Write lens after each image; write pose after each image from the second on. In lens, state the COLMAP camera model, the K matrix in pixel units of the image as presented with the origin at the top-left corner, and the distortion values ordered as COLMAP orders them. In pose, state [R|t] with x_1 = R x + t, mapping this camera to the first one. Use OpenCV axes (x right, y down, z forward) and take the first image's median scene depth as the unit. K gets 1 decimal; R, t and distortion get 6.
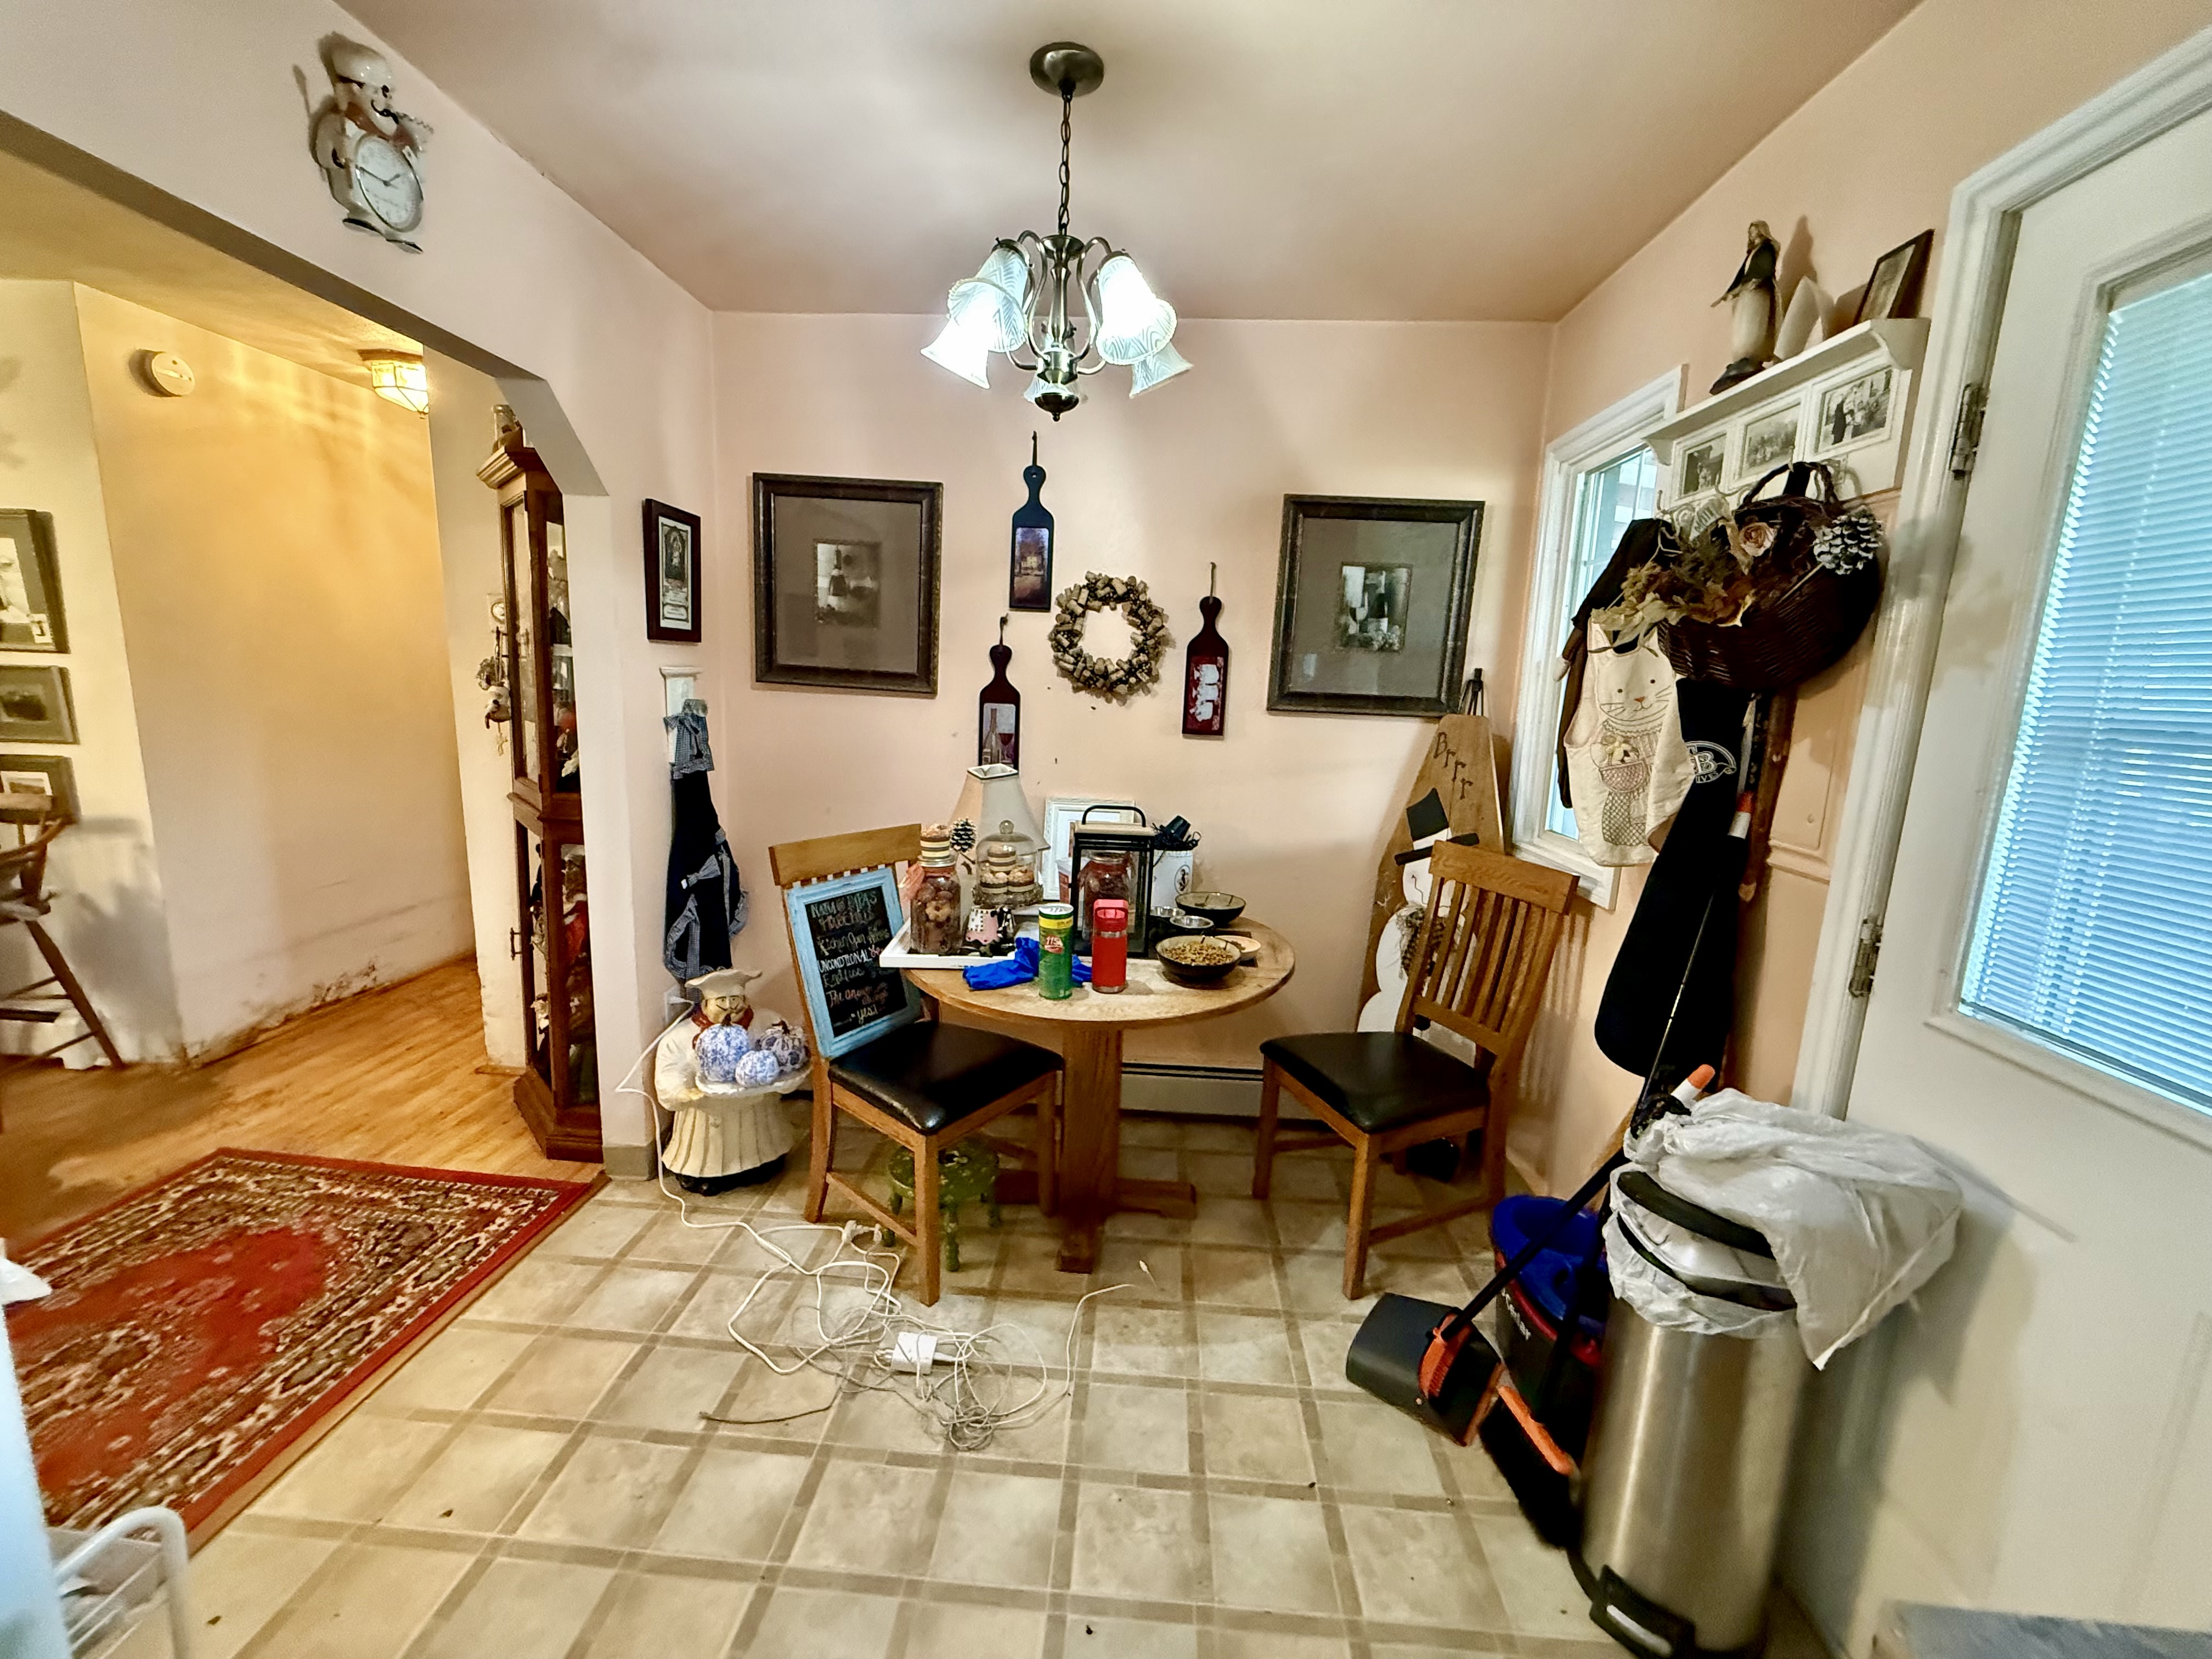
lens RADIAL K [[881.8, 0, 1104.7], [0, 881.8, 834.0], [0, 0, 1]] dist [0.001137, 0.000107]
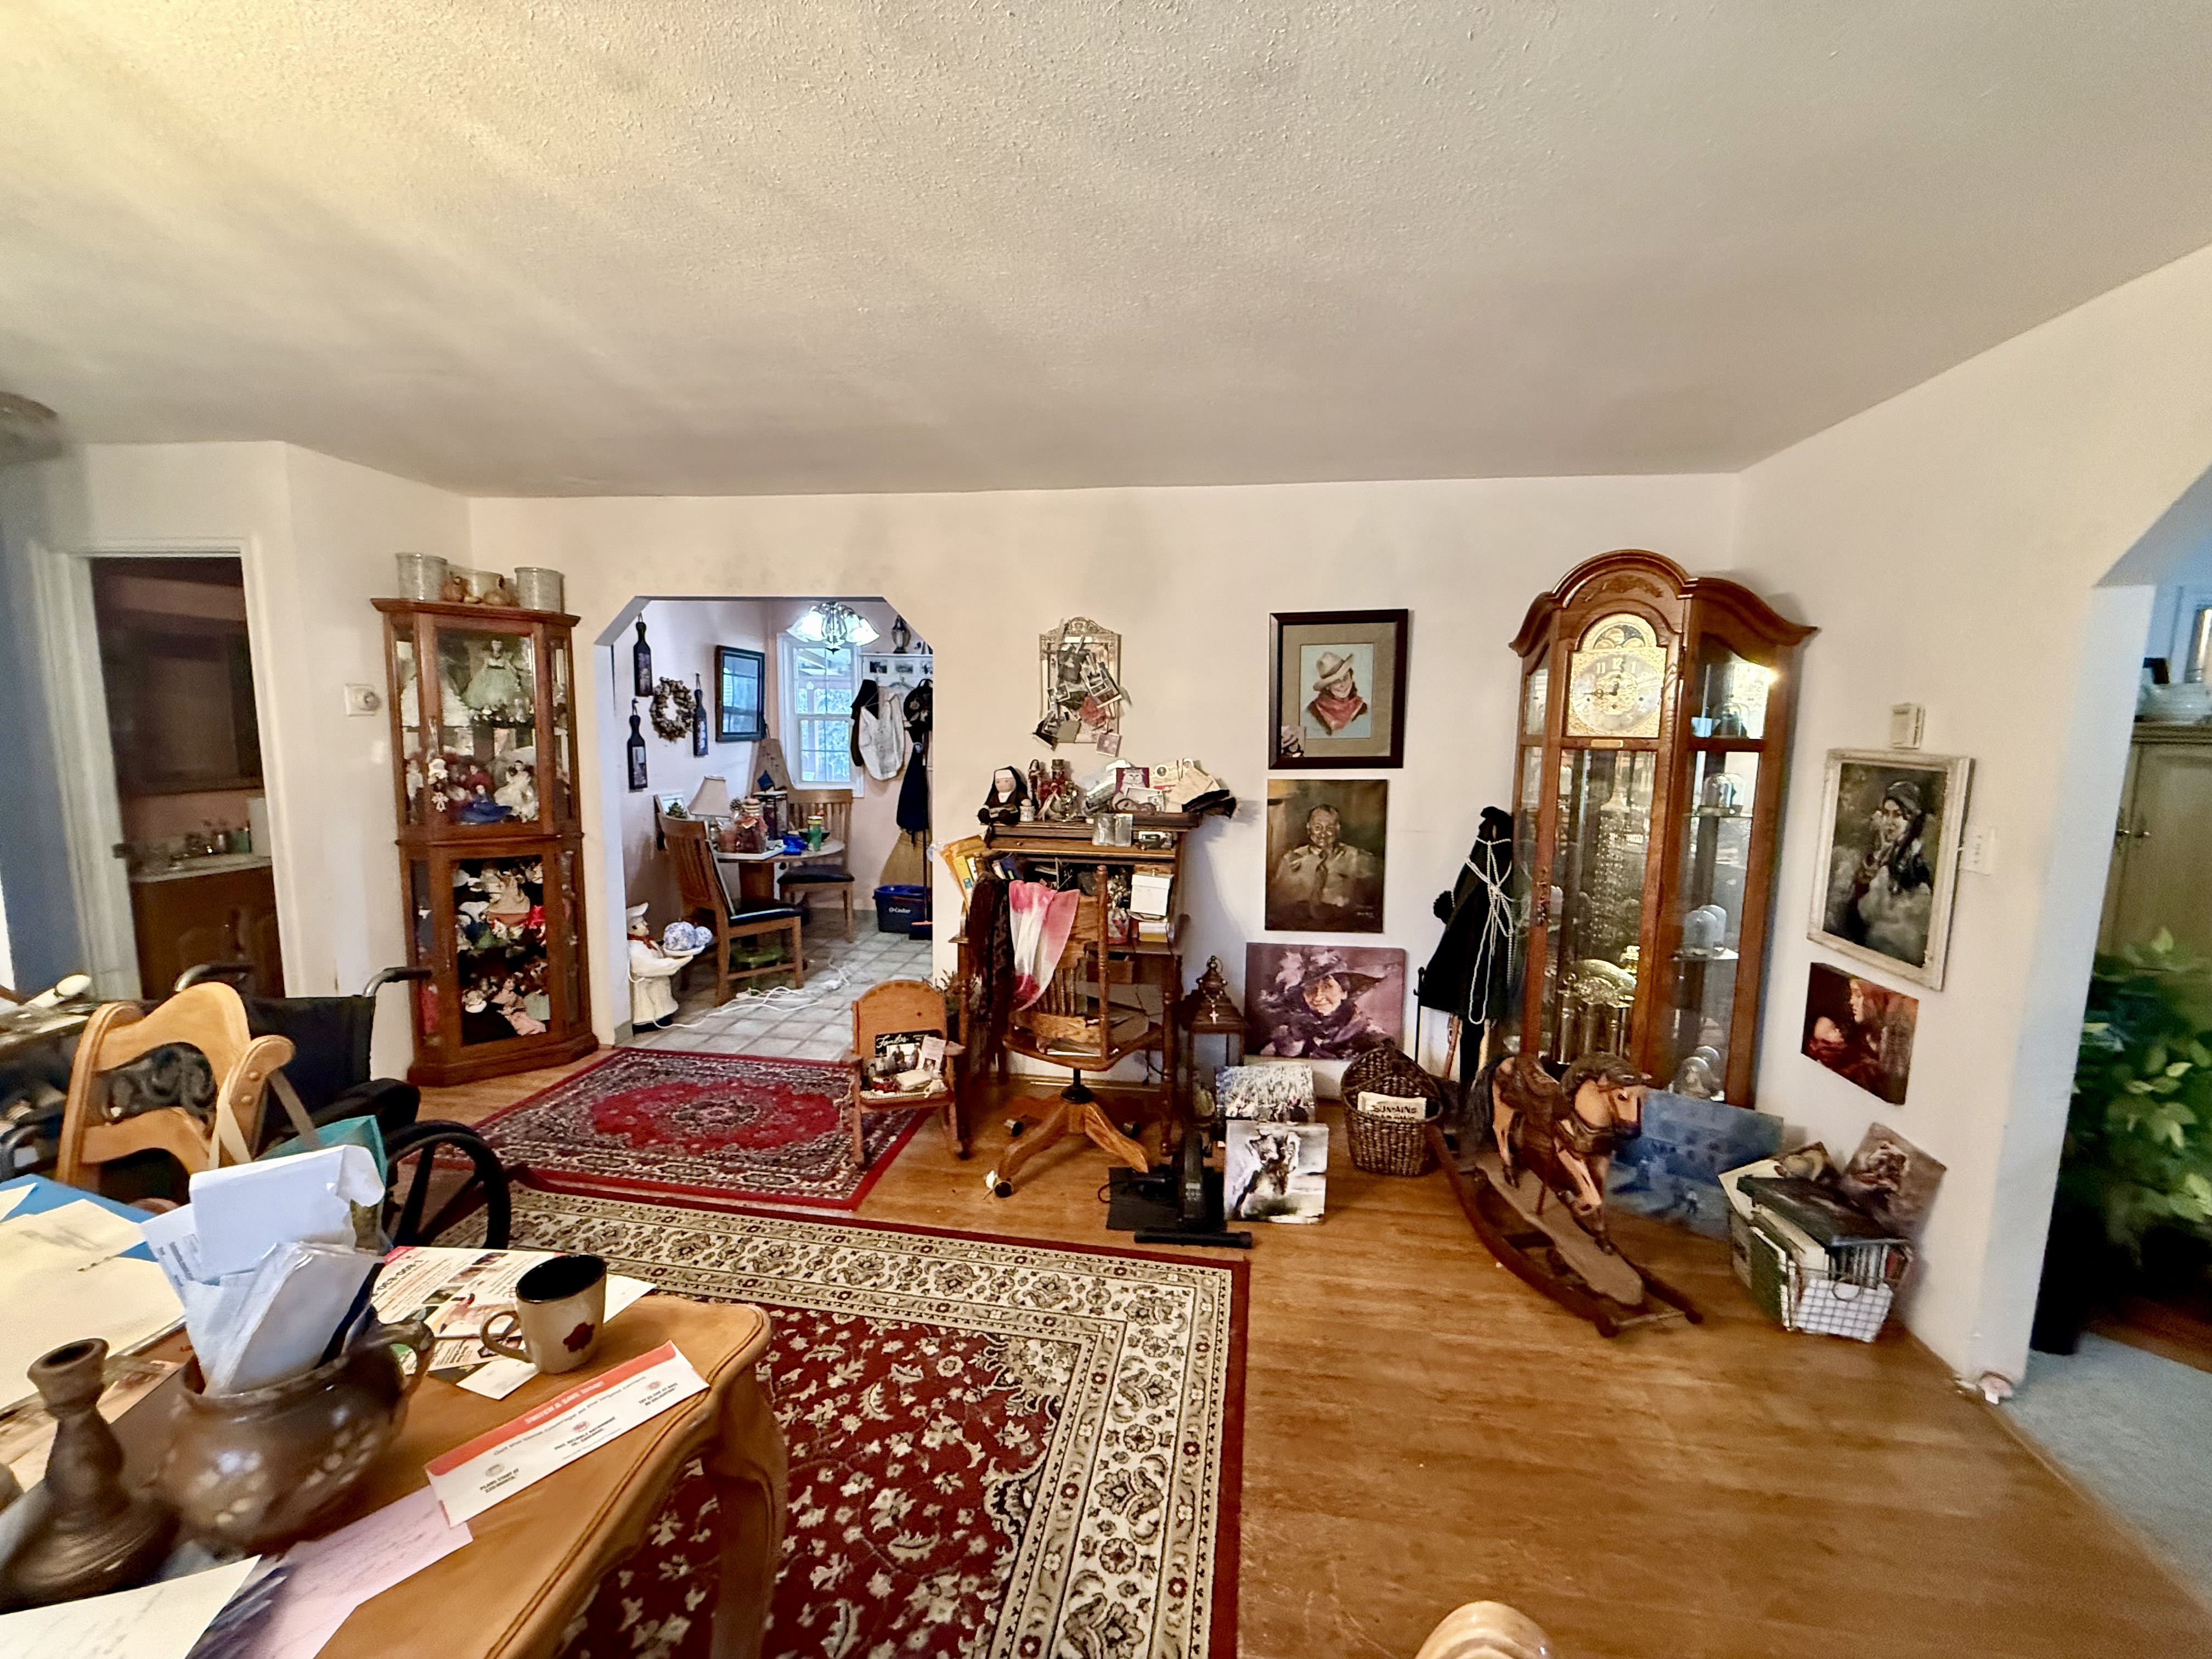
lens RADIAL K [[881.8, 0, 1107.5], [0, 881.8, 822.9], [0, 0, 1]] dist [0.001137, 0.000107]
pose [[0.081043, -0.155866, 0.984448, -1.879507], [0.157984, 0.977219, 0.141716, -0.101827], [-0.984110, 0.144042, 0.103821, -0.121194]]
